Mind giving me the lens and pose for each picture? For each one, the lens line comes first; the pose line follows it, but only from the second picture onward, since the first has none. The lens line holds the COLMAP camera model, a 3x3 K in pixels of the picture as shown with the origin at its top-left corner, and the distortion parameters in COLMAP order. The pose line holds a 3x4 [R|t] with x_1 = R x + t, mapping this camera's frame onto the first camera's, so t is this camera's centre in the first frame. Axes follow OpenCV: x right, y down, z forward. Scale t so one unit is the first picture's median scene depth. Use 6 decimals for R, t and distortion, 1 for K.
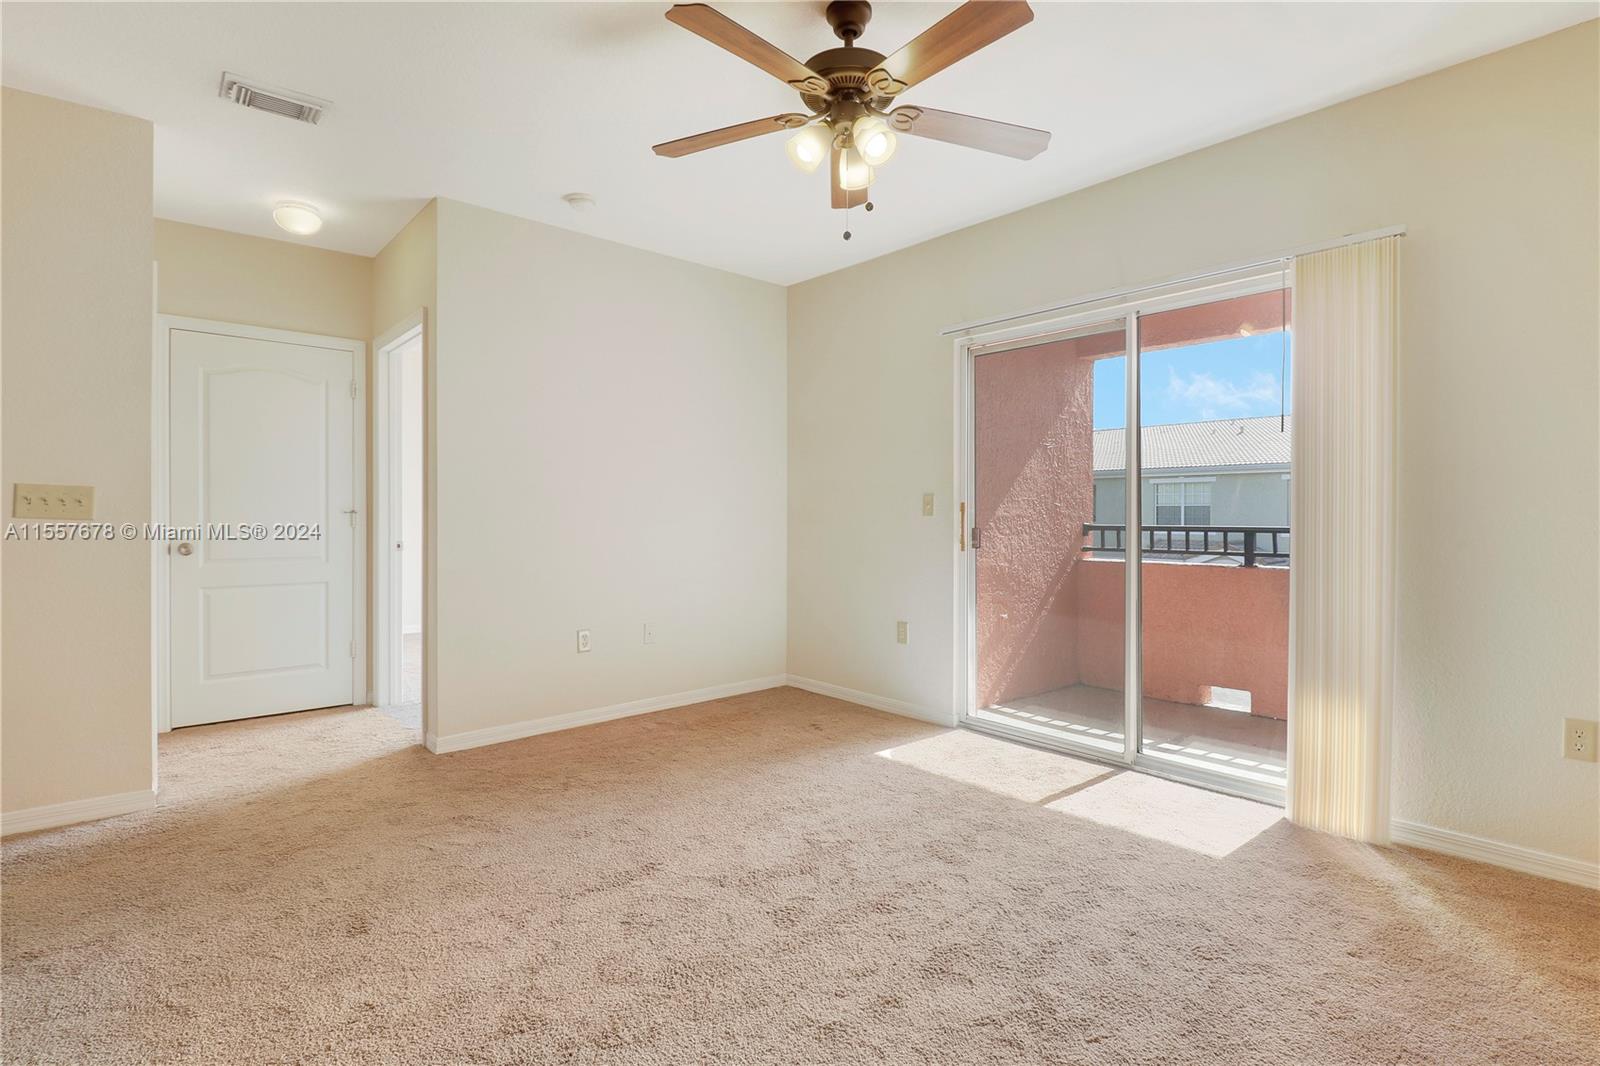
lens RADIAL K [[757.7, 0, 798.0], [0, 757.7, 524.0], [0, 0, 1]] dist [-0.018835, -0.000647]
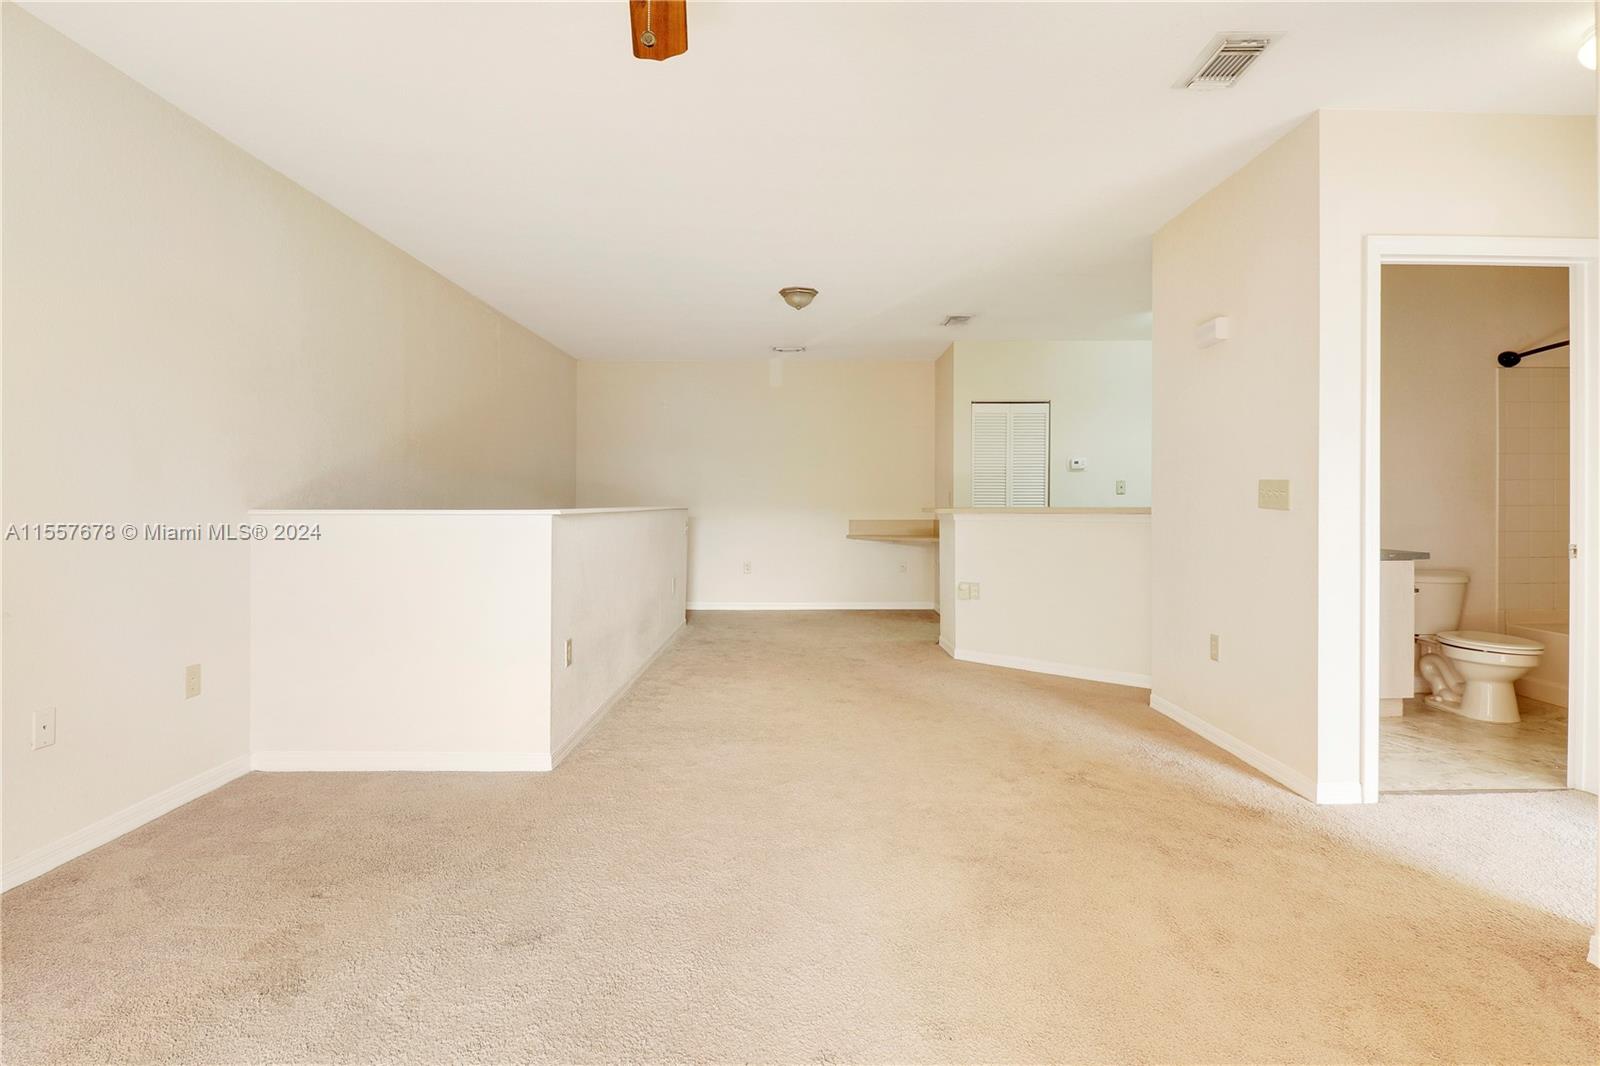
lens RADIAL K [[761.2, 0, 798.8], [0, 761.2, 503.9], [0, 0, 1]] dist [-0.002422, -0.008132]
pose [[-0.661589, -0.002926, -0.749861, 0.311499], [-0.009596, 0.999944, 0.004564, -0.011274], [0.749805, 0.010216, -0.661580, 1.055209]]
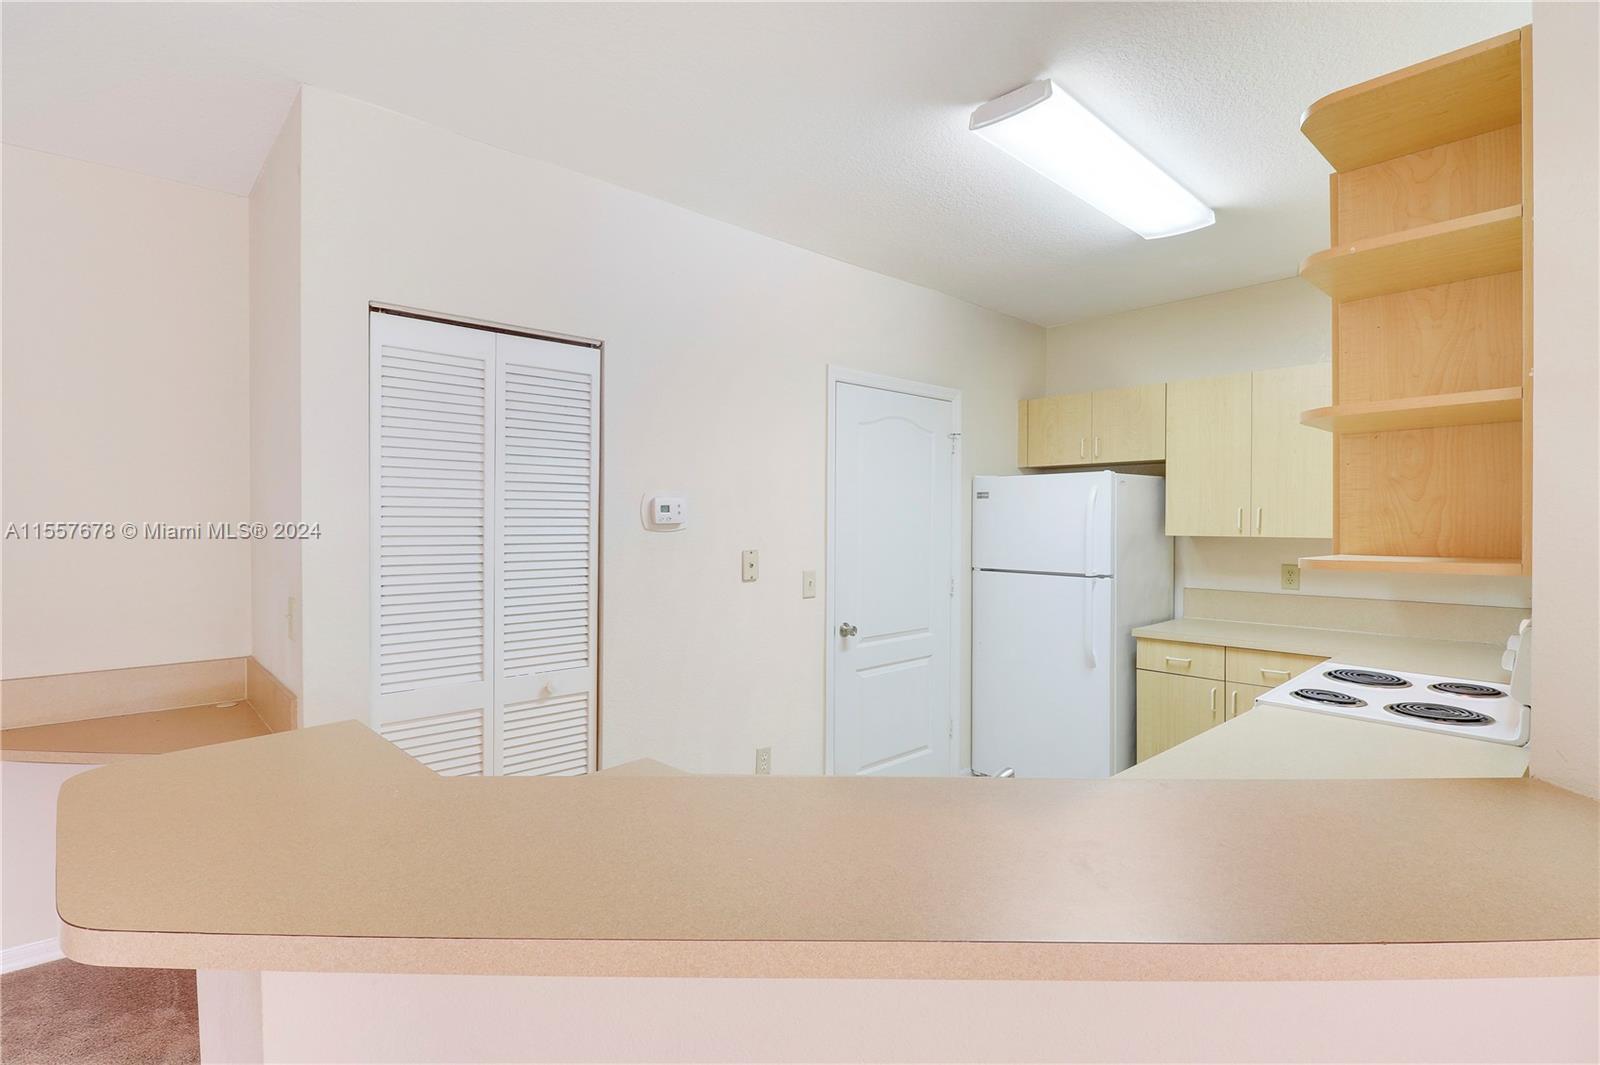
lens RADIAL K [[753.4, 0, 800.0], [0, 753.4, 532.5], [0, 0, 1]] dist [0.000784, -0.008857]
pose [[0.011648, 0.011880, -0.999862, -1.051128], [-0.013016, 0.999847, 0.011728, -0.116612], [0.999847, 0.012878, 0.011800, 0.318566]]
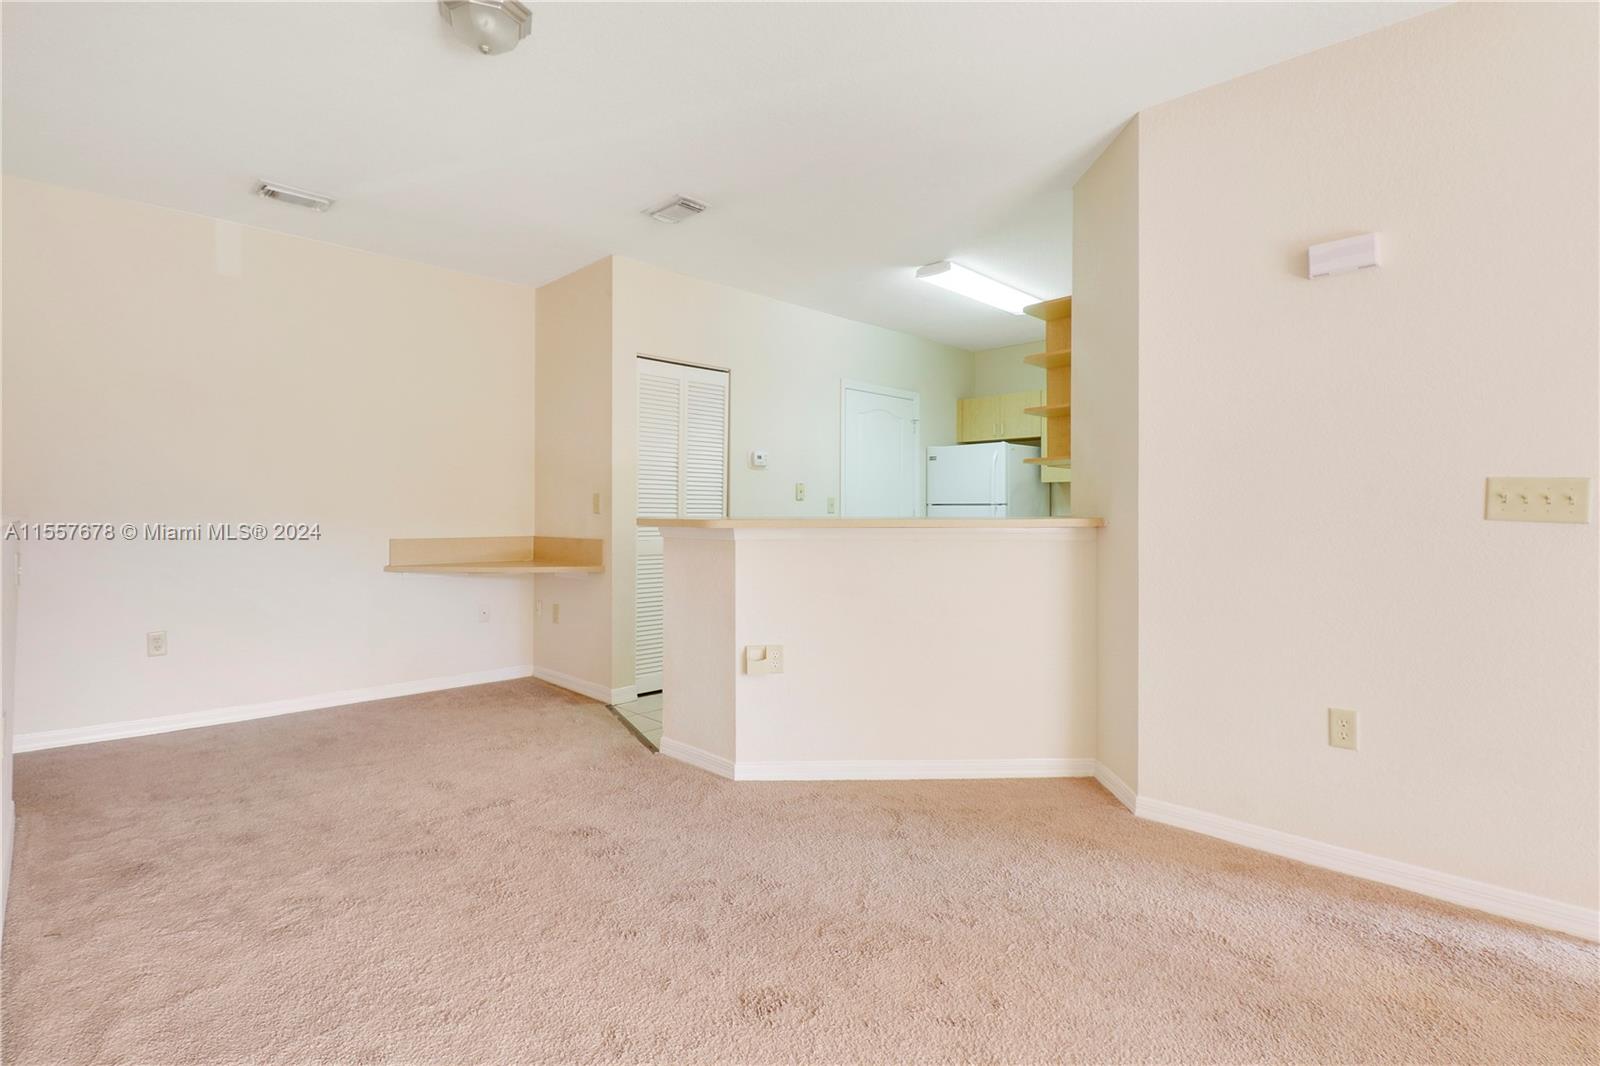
lens RADIAL K [[769.4, 0, 807.7], [0, 769.4, 514.6], [0, 0, 1]] dist [-0.010939, -0.000511]
pose [[0.057720, -0.001798, -0.998331, -0.227454], [-0.014126, 0.999897, -0.002618, -0.001346], [0.998233, 0.014253, 0.057688, 0.178639]]
